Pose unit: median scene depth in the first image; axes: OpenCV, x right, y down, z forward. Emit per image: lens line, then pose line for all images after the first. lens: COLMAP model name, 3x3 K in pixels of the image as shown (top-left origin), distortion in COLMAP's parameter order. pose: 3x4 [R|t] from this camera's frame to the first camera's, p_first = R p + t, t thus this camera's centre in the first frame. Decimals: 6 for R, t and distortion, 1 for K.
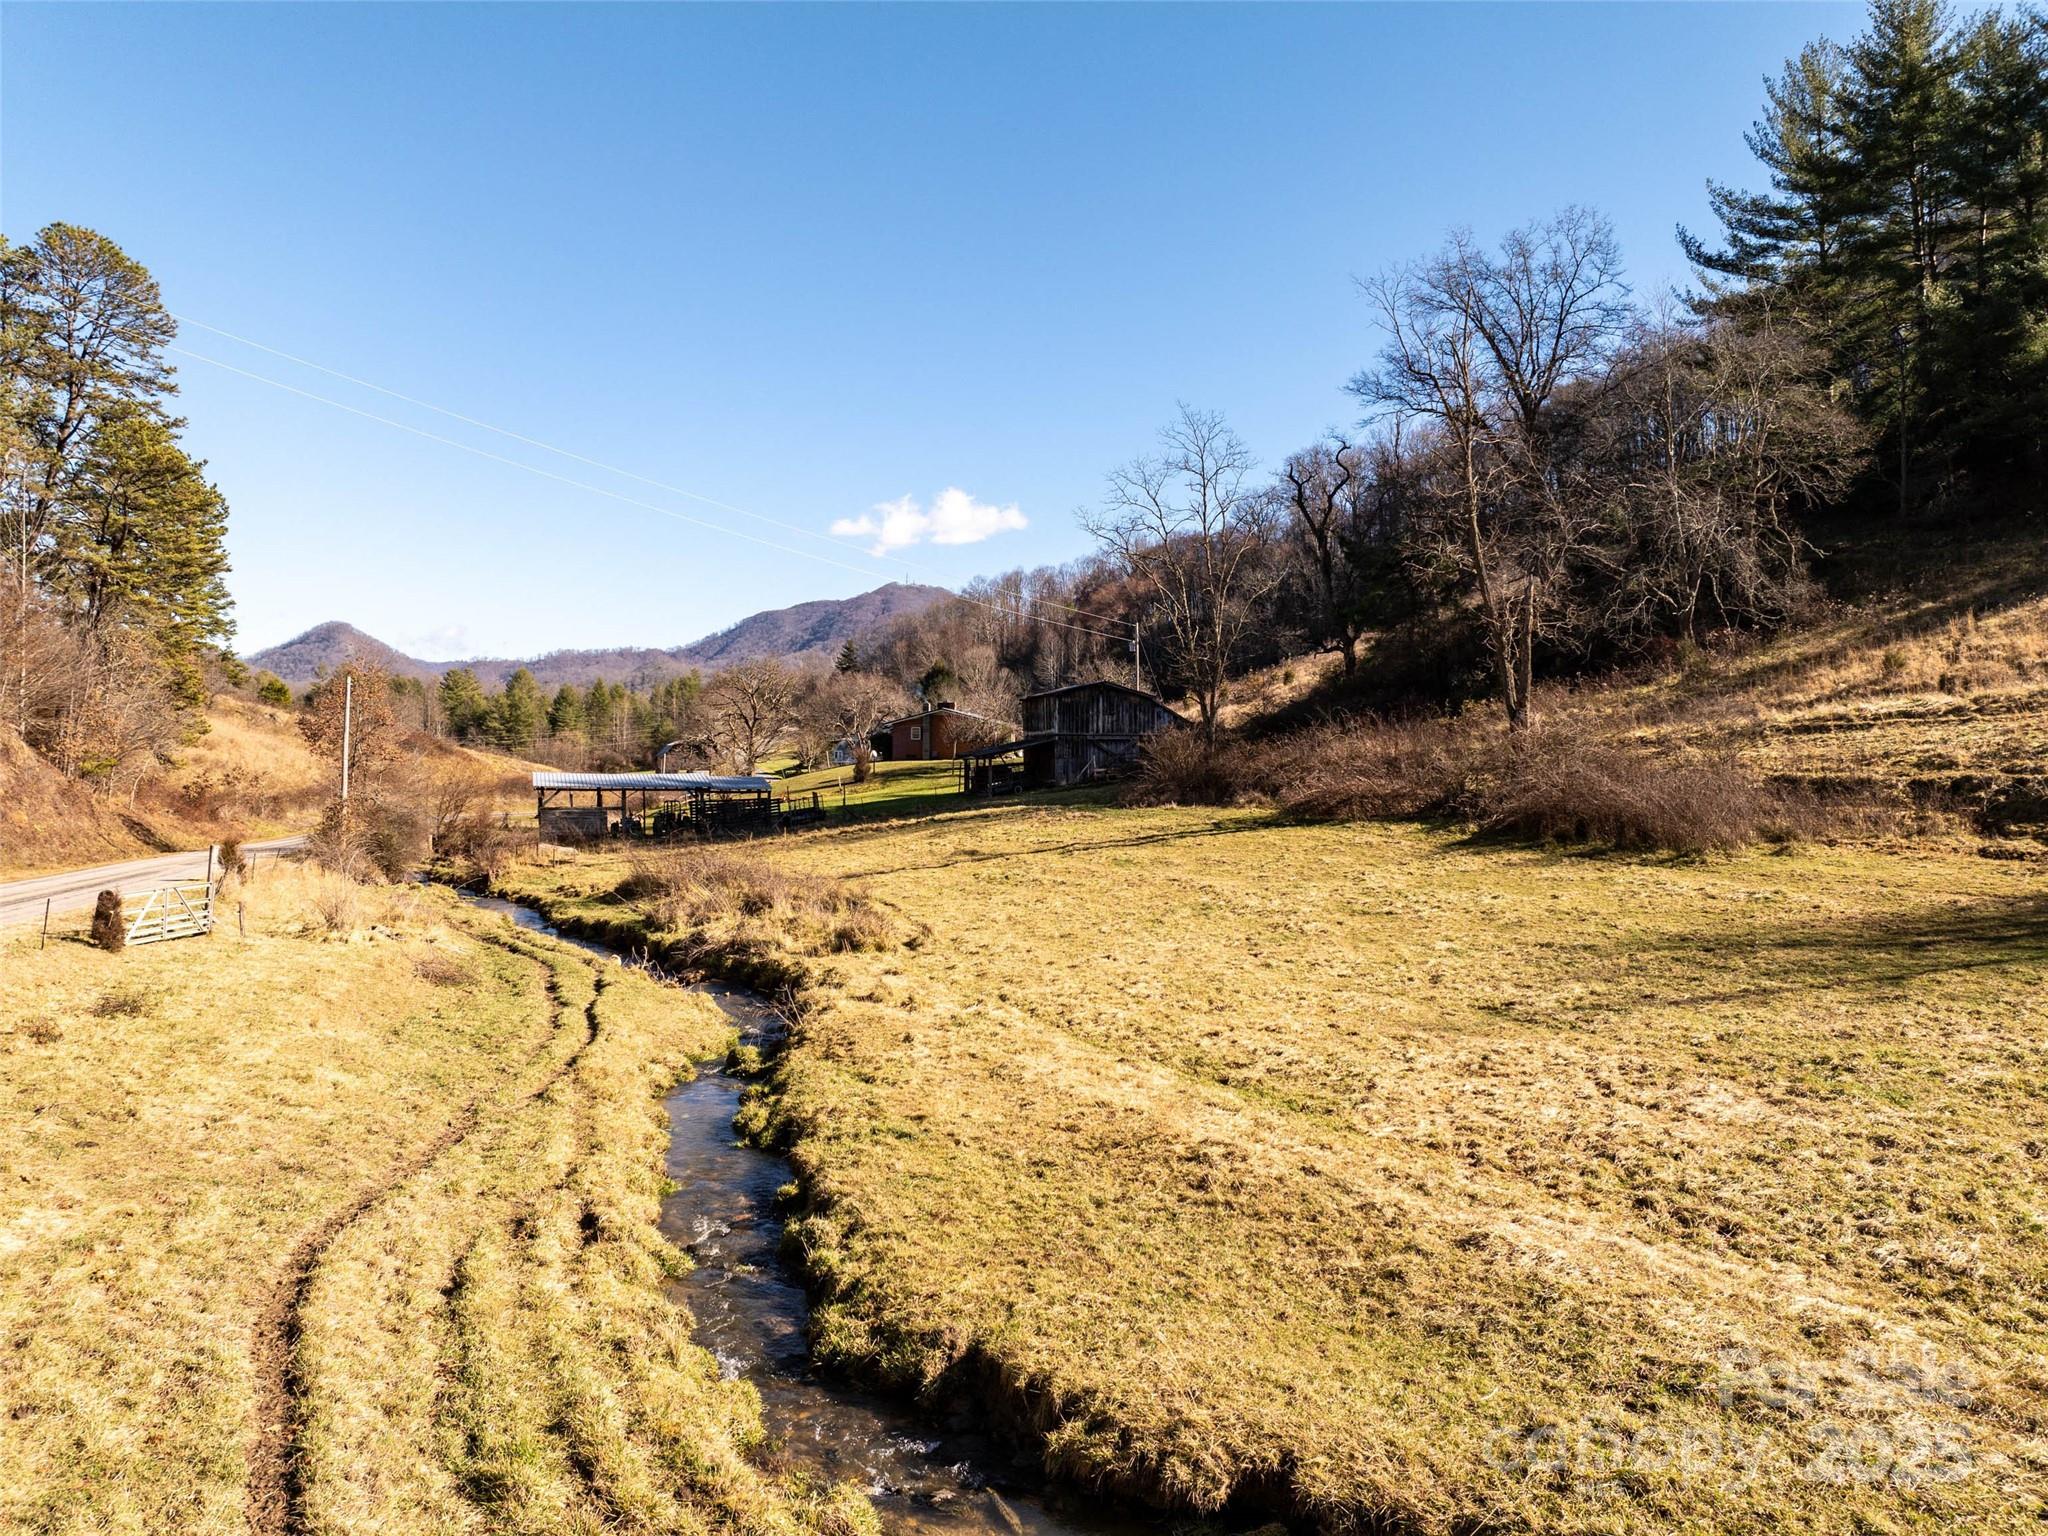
lens RADIAL K [[1445.3, 0, 1026.3], [0, 1445.3, 773.0], [0, 0, 1]] dist [-0.041730, 0.009655]
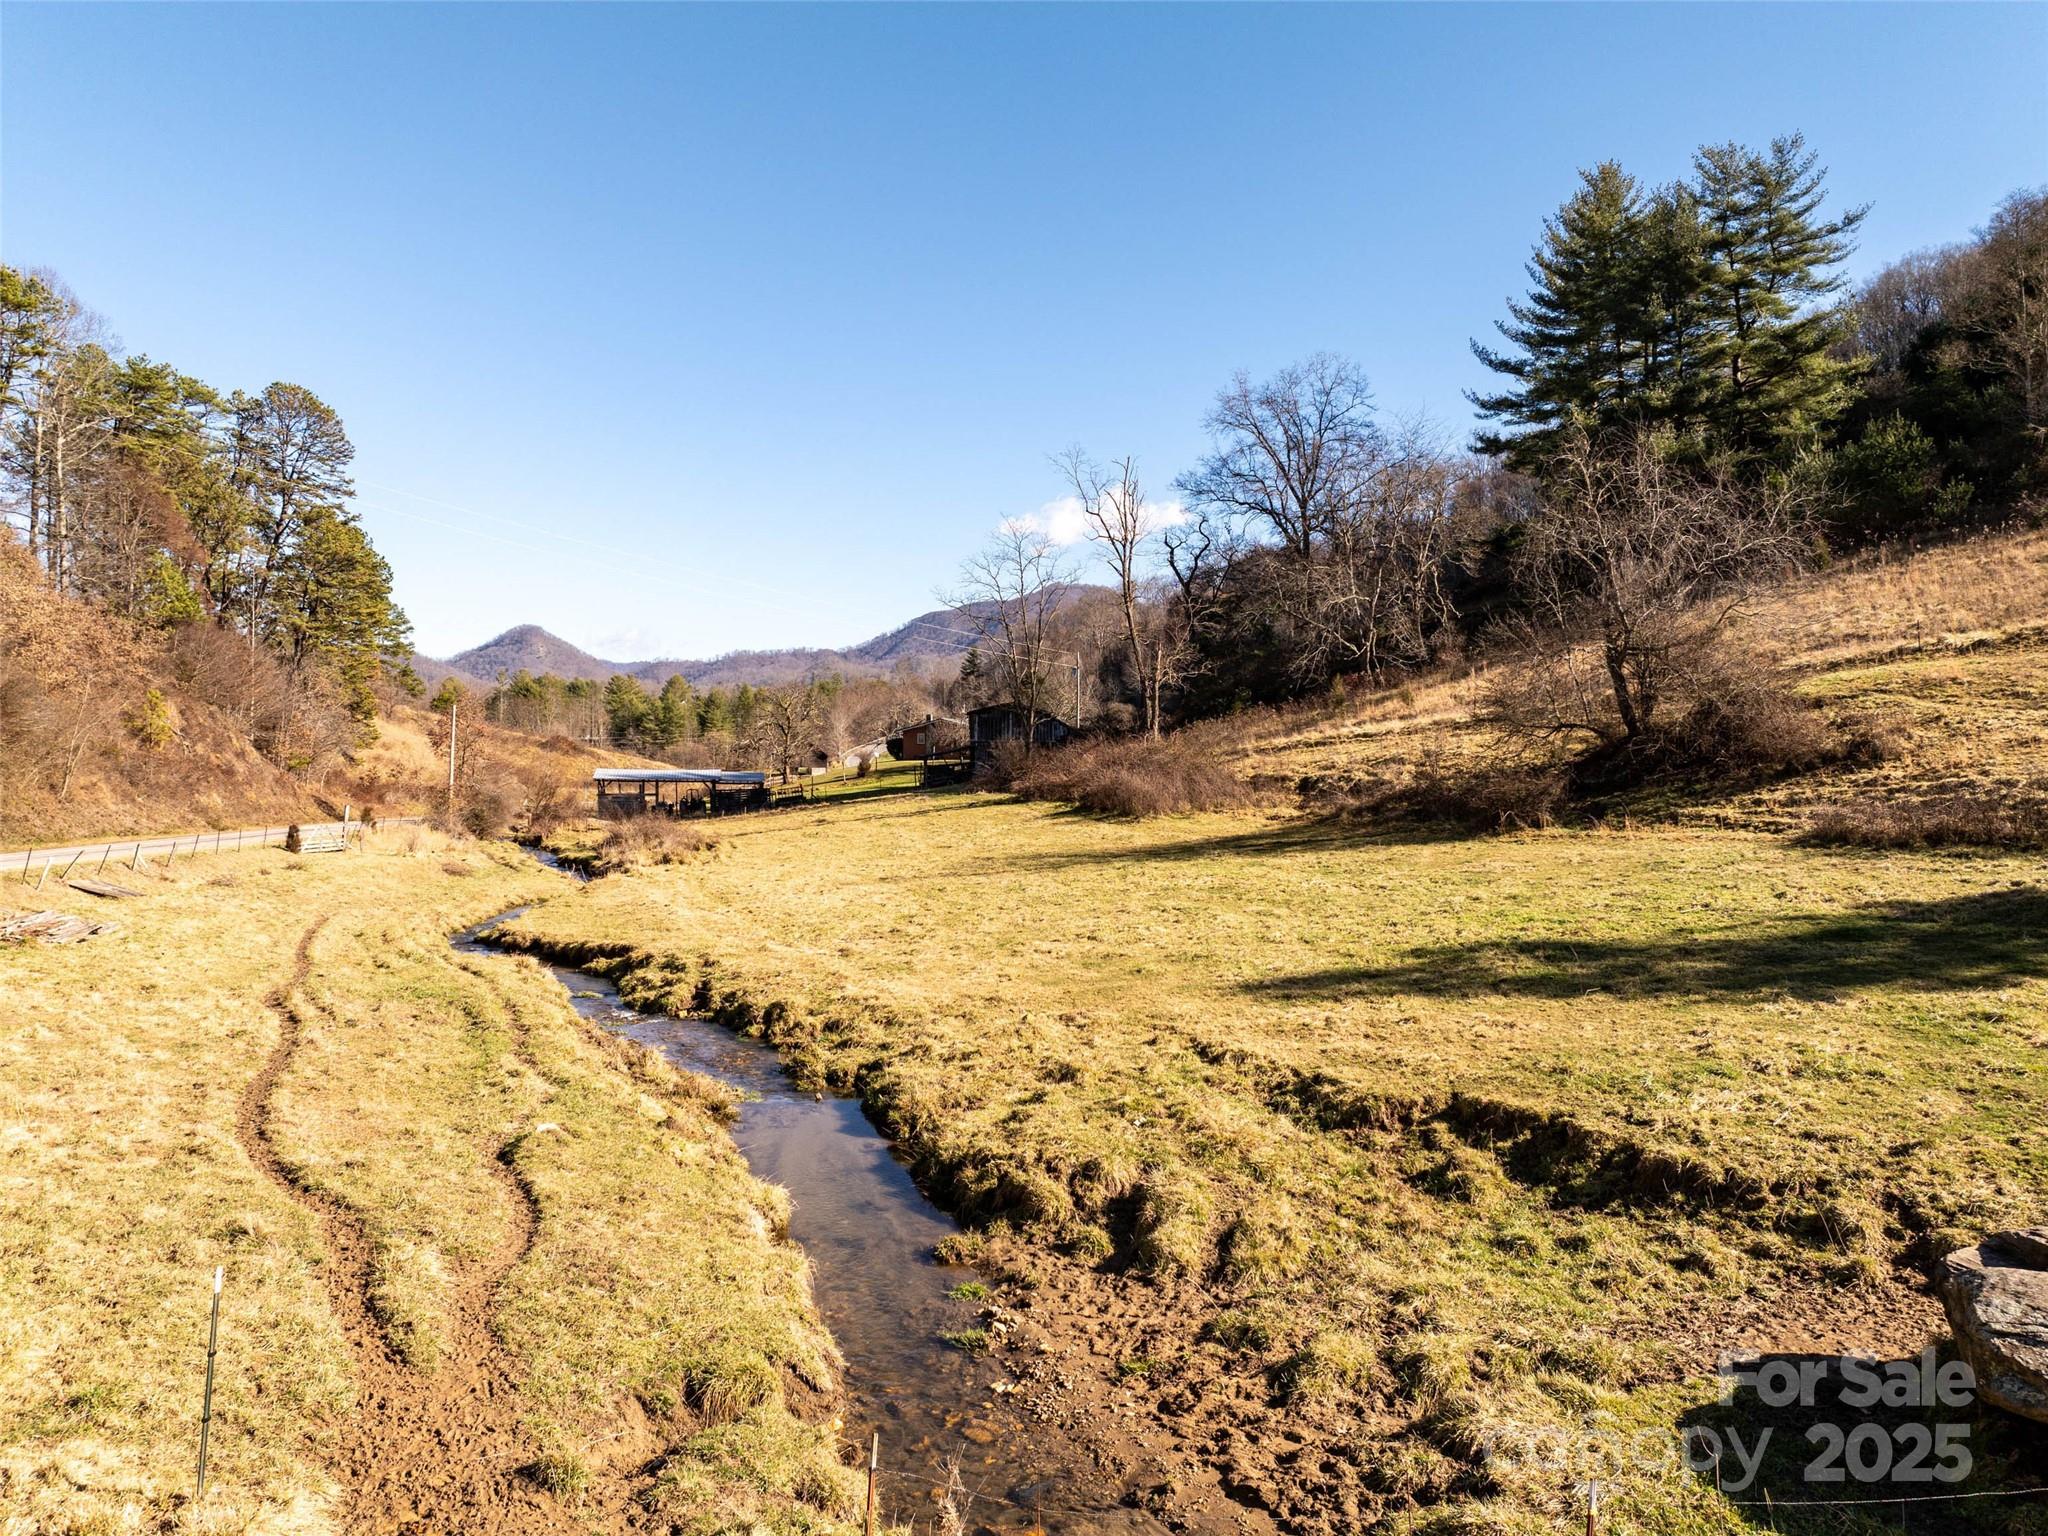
lens RADIAL K [[1445.3, 0, 1018.4], [0, 1445.3, 764.5], [0, 0, 1]] dist [-0.041730, 0.009655]
pose [[0.992771, 0.003930, -0.119963, 0.222109], [-0.004536, 0.999978, -0.004774, 0.000471], [0.119942, 0.005283, 0.992767, -0.320978]]
